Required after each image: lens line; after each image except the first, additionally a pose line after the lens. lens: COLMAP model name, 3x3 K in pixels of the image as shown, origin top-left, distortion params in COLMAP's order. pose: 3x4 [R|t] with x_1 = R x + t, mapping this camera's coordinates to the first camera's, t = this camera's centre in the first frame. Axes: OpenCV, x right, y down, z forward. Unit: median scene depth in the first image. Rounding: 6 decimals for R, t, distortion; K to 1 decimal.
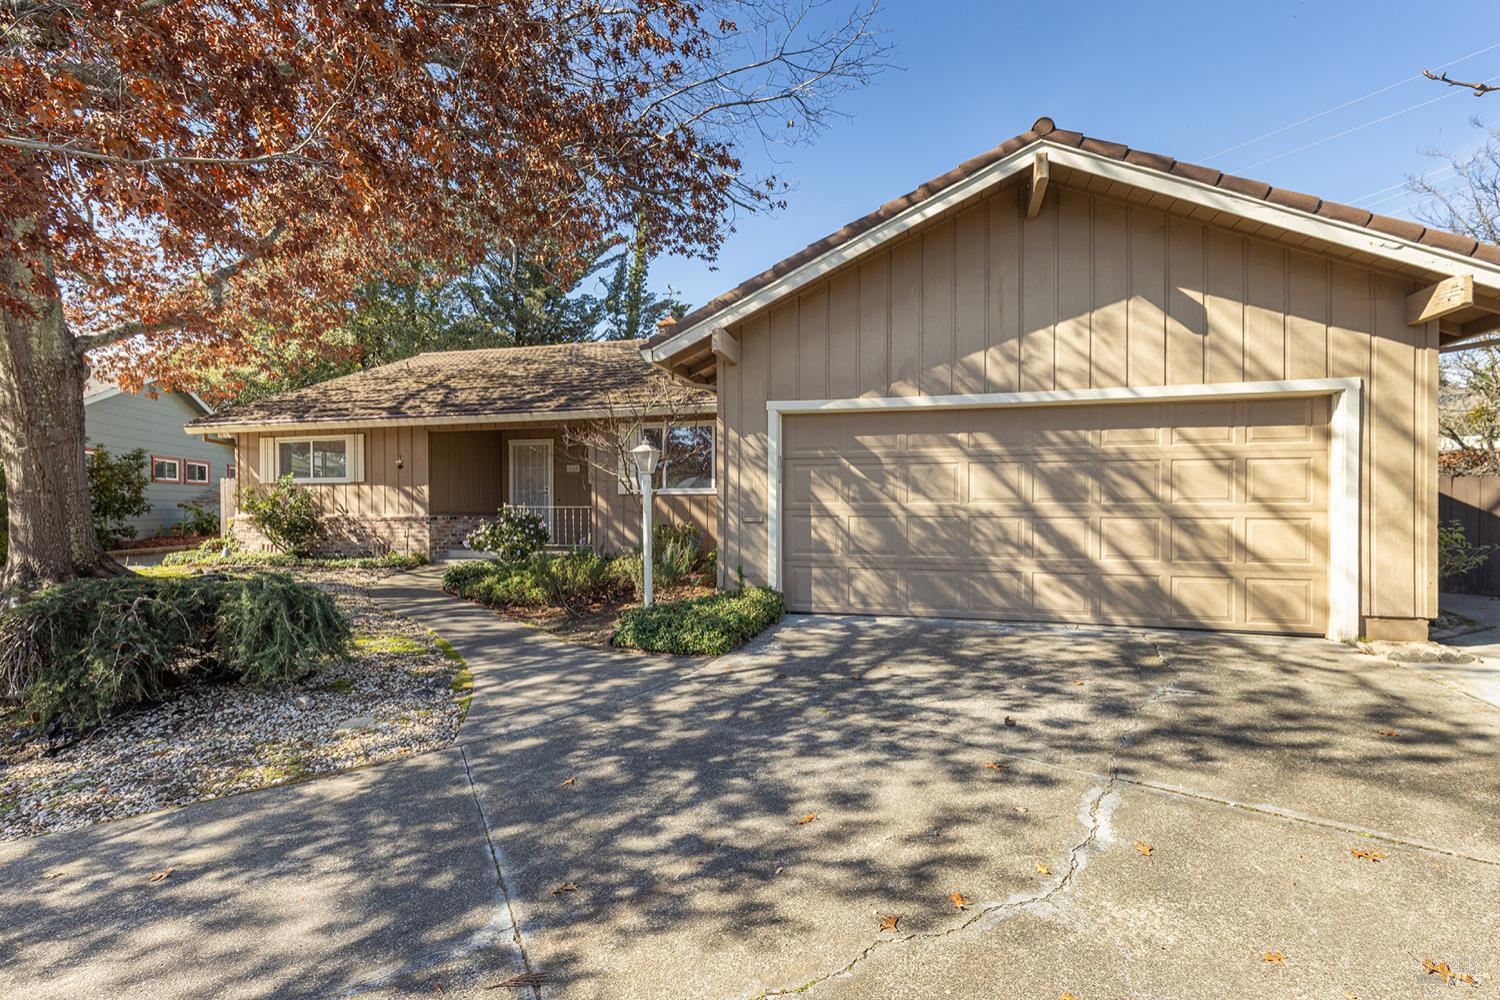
lens RADIAL K [[667.6, 0, 750.1], [0, 667.6, 503.0], [0, 0, 1]] dist [0.006870, -0.001243]
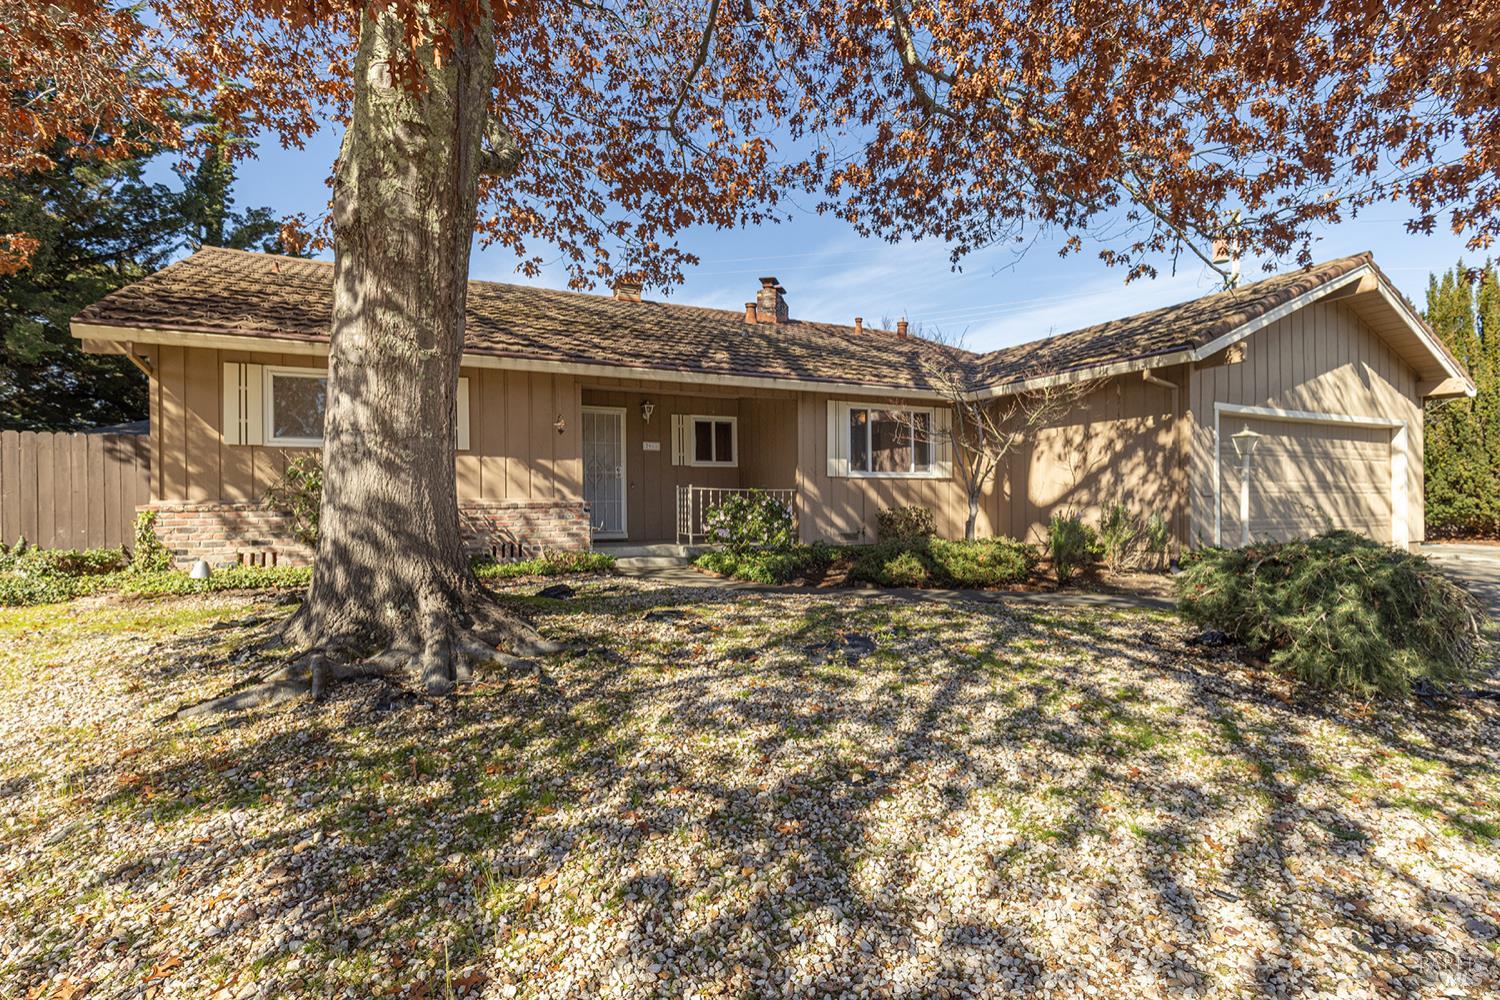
lens RADIAL K [[689.7, 0, 750.2], [0, 689.7, 500.8], [0, 0, 1]] dist [-0.002576, 0.001047]
pose [[0.771931, 0.001024, 0.635705, -0.813177], [0.000295, 0.999998, -0.001970, 0.020222], [-0.635706, 0.001708, 0.771930, 0.304041]]
